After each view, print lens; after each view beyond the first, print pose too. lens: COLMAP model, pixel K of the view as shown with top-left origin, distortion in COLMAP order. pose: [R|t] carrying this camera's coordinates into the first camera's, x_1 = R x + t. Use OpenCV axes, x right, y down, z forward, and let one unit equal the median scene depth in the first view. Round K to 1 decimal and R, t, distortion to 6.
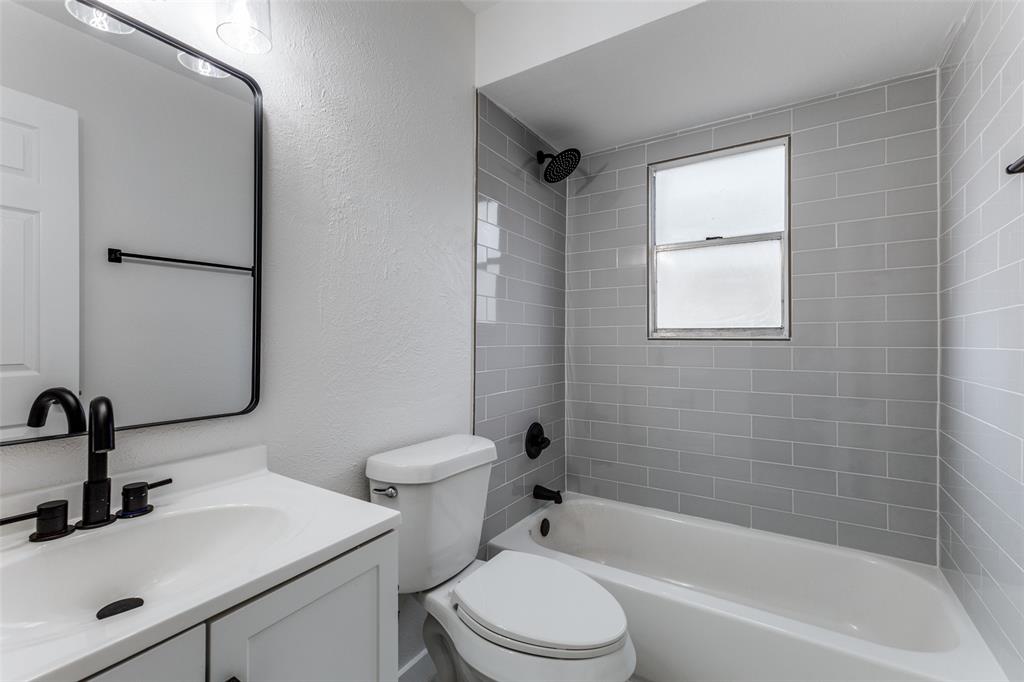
lens RADIAL K [[443.3, 0, 512.7], [0, 443.3, 343.1], [0, 0, 1]] dist [0.013726, -0.004591]
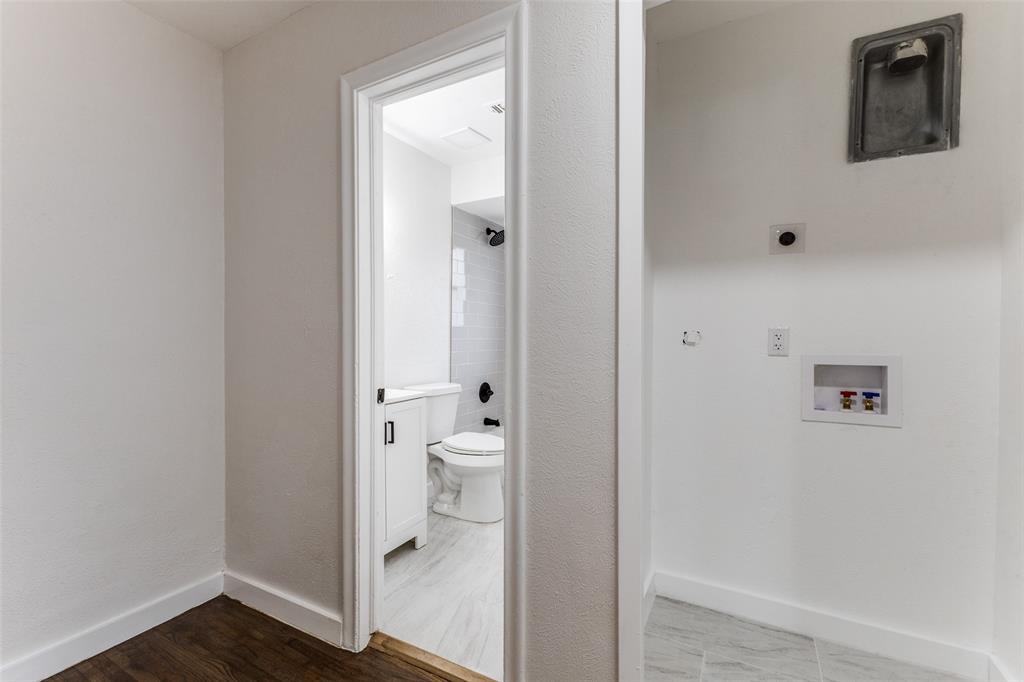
lens RADIAL K [[443.3, 0, 512.4], [0, 443.3, 339.8], [0, 0, 1]] dist [0.013726, -0.004591]
pose [[0.998393, 0.001439, 0.056657, 0.059743], [-0.002316, 0.999879, 0.015406, -0.018882], [-0.056628, -0.015512, 0.998275, -0.786863]]
